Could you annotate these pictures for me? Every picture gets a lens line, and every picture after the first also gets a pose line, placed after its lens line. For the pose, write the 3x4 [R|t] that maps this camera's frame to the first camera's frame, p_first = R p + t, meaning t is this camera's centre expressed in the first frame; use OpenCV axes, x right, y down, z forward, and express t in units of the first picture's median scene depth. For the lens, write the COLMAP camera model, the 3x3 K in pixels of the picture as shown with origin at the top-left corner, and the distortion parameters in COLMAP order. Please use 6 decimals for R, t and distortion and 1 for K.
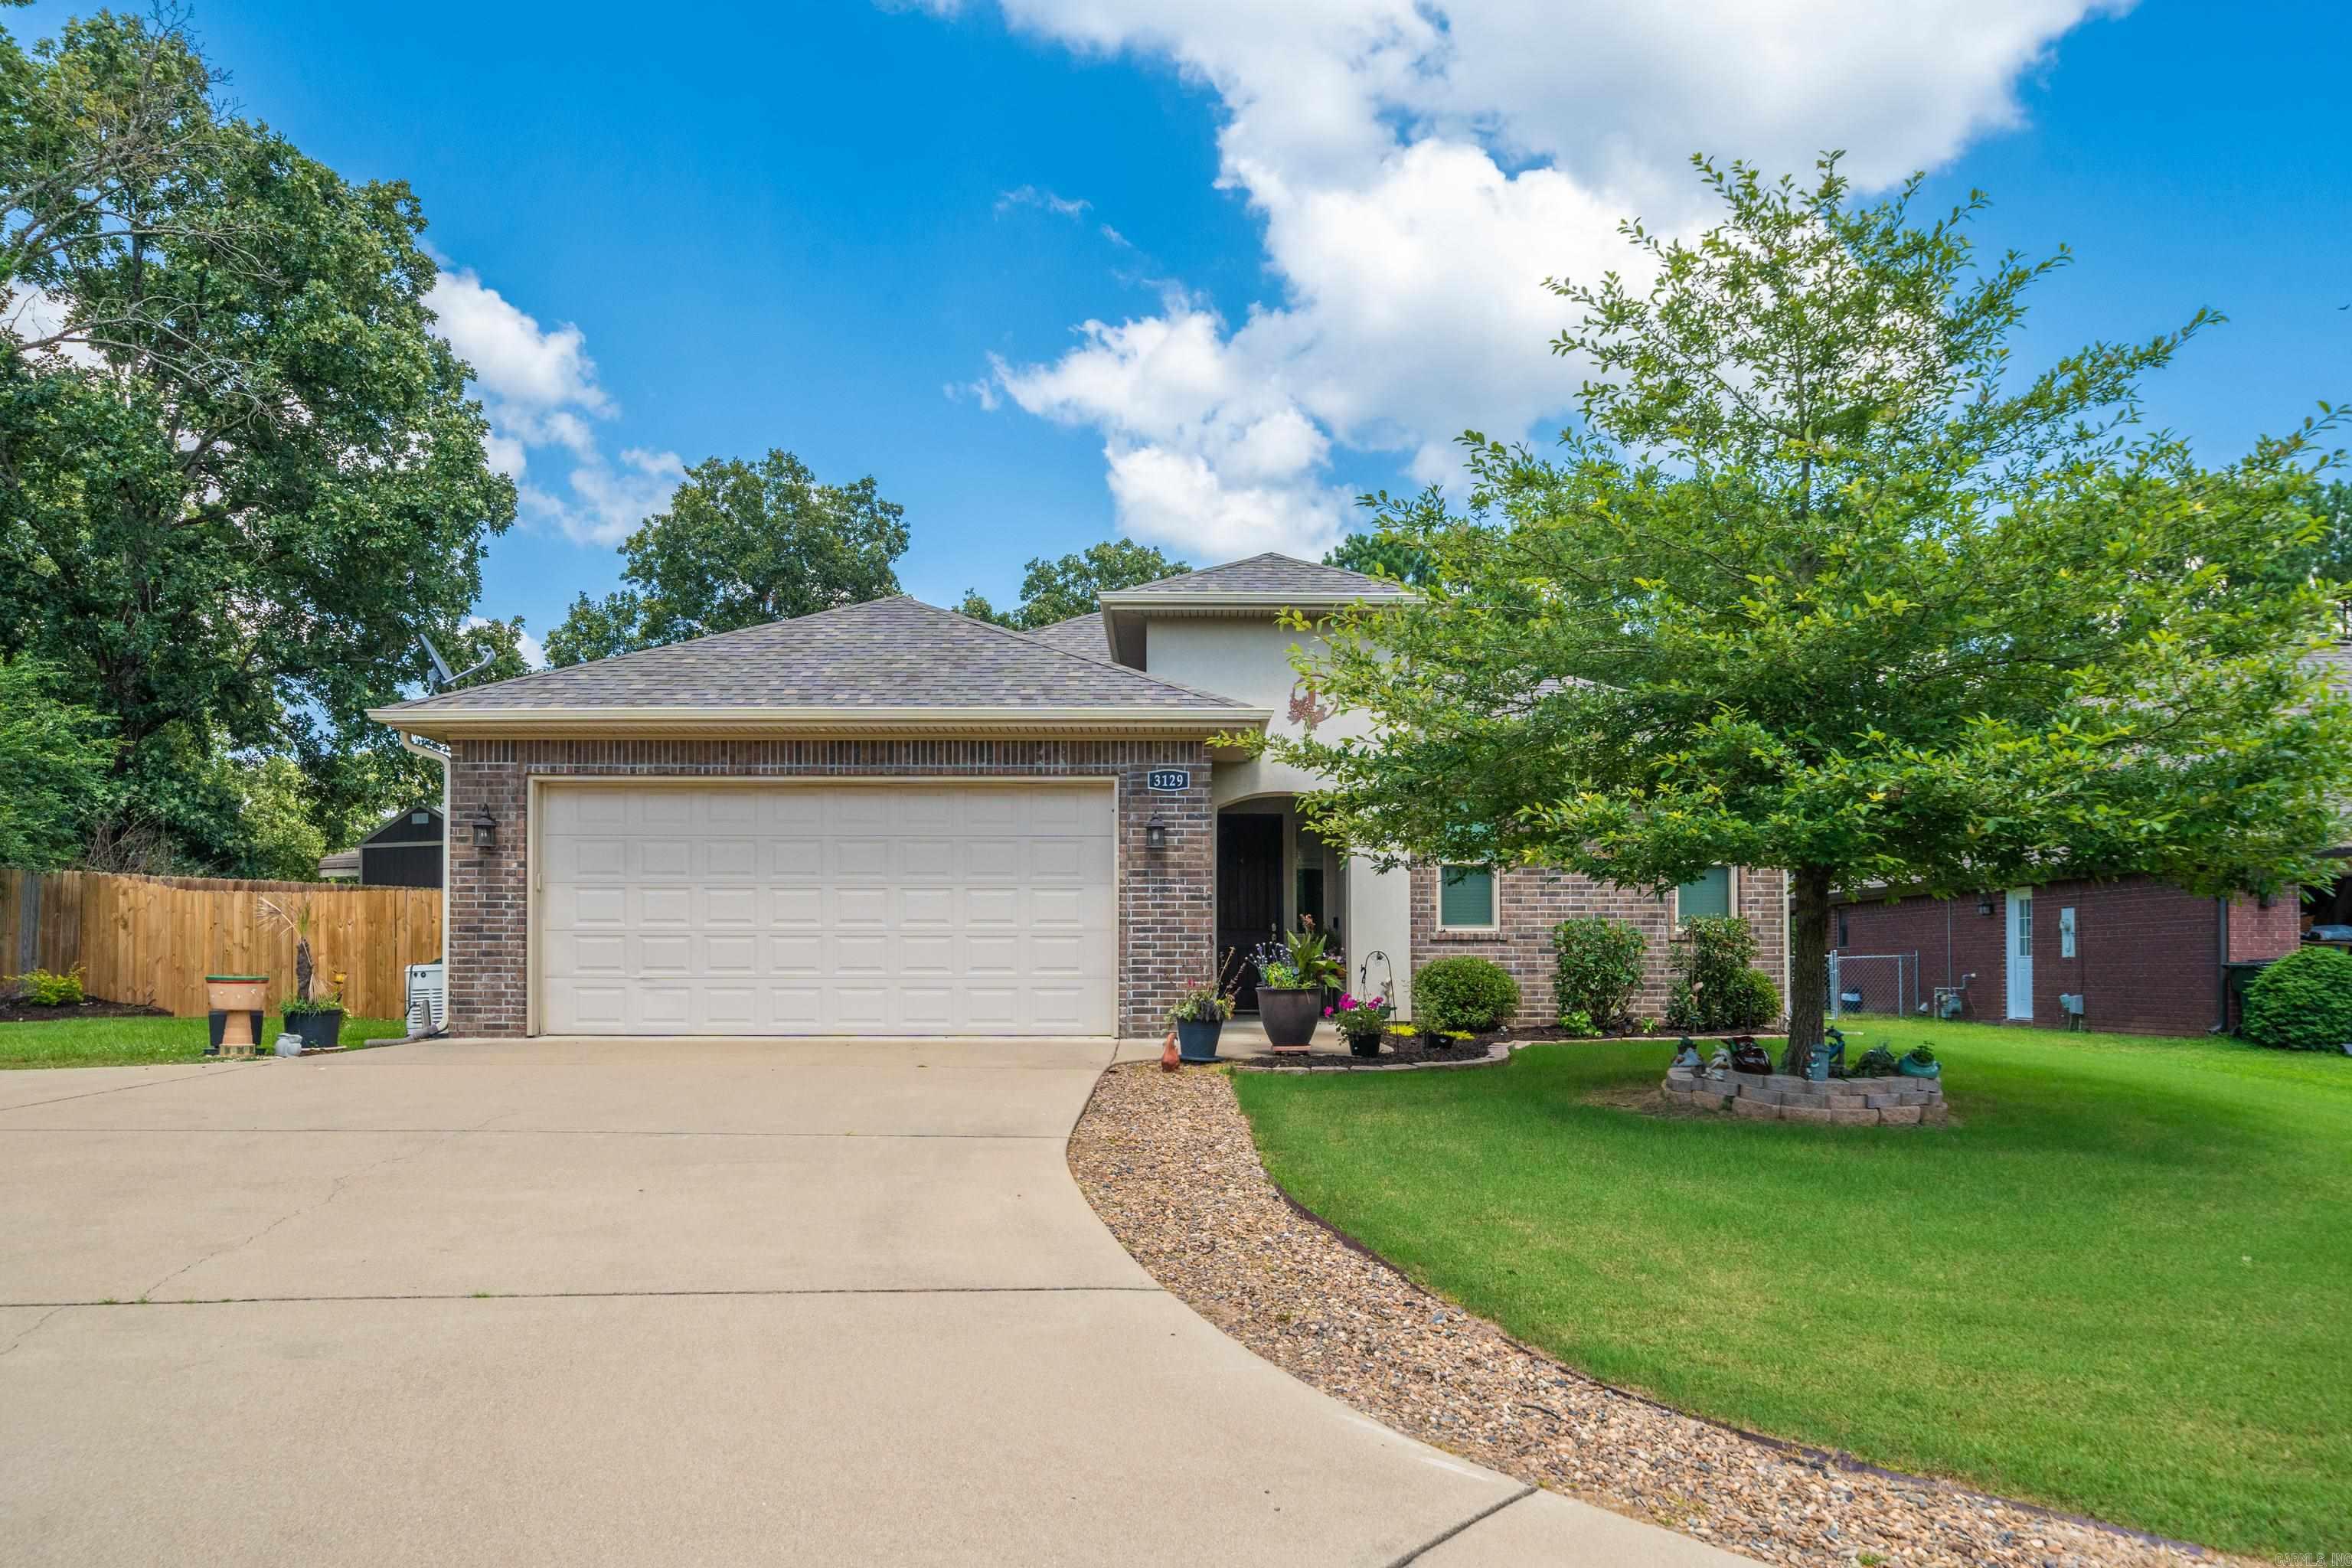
lens RADIAL K [[1639.3, 0, 1121.9], [0, 1639.3, 900.5], [0, 0, 1]] dist [-0.002906, 0.005494]
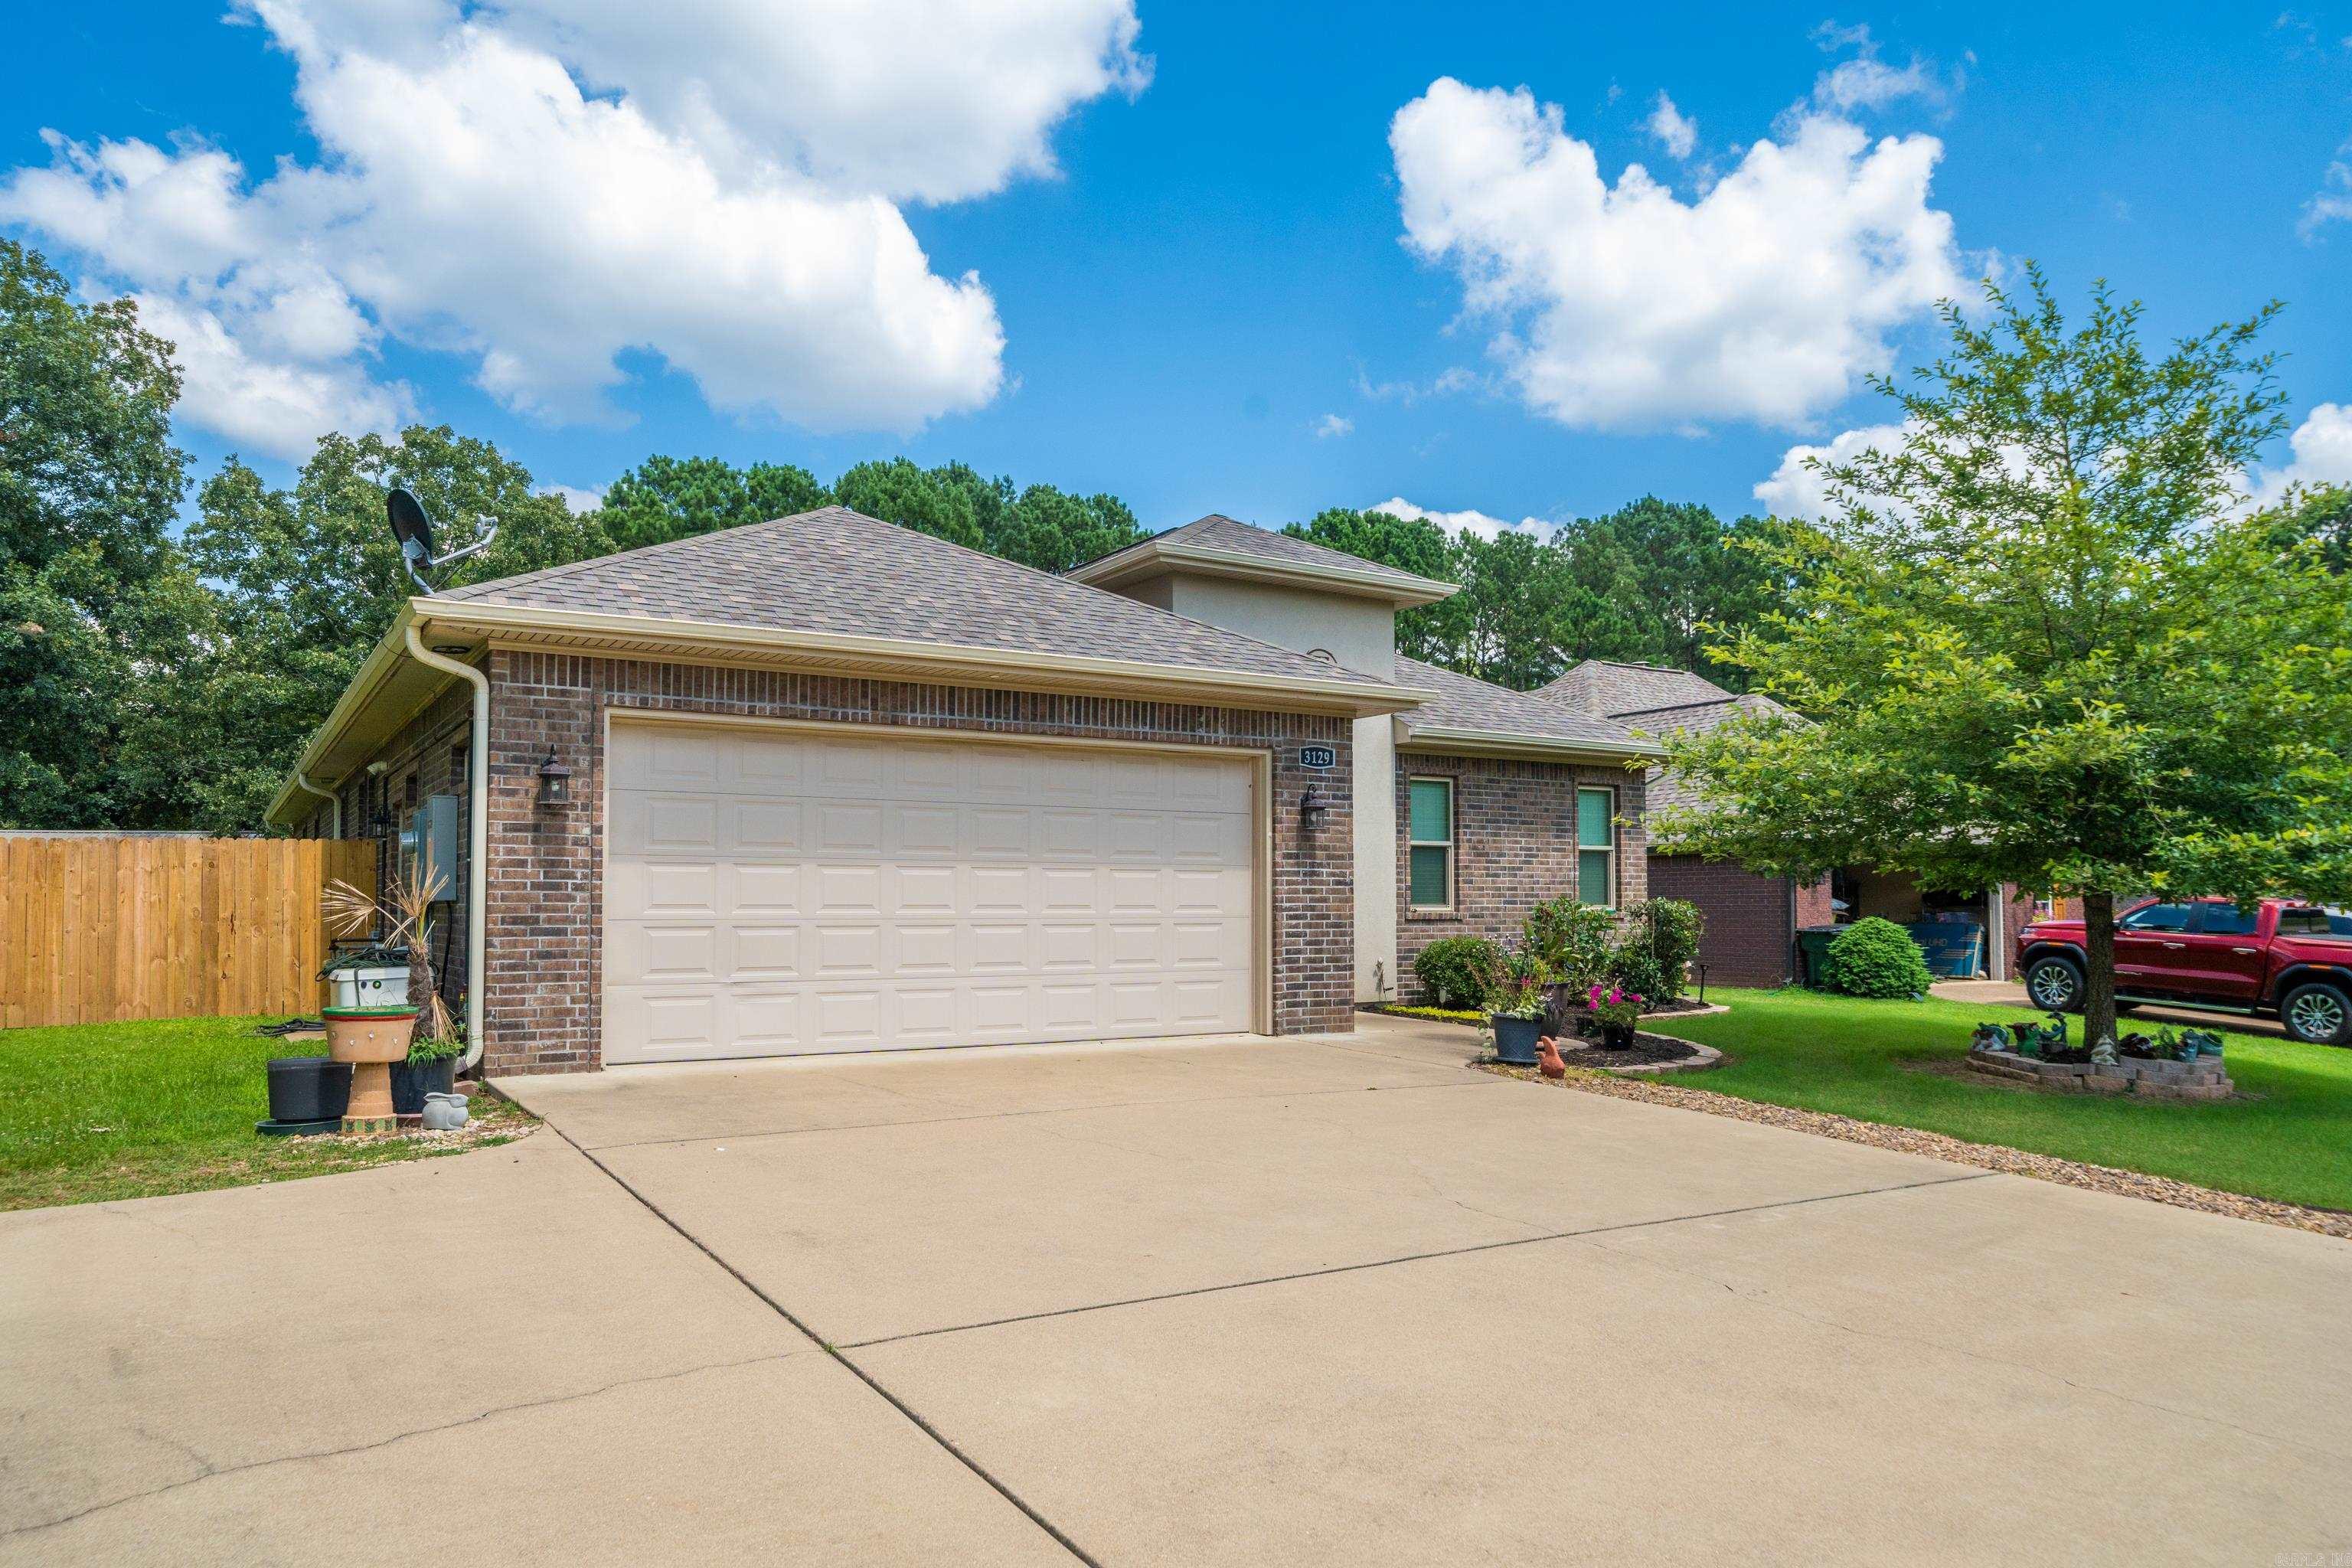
lens RADIAL K [[1639.3, 0, 1155.6], [0, 1639.3, 801.8], [0, 0, 1]] dist [-0.002906, 0.005494]
pose [[0.833559, 0.032194, 0.551492, -0.558762], [-0.019948, 0.999404, -0.028190, -0.019078], [-0.552070, 0.012497, 0.833704, 0.262943]]
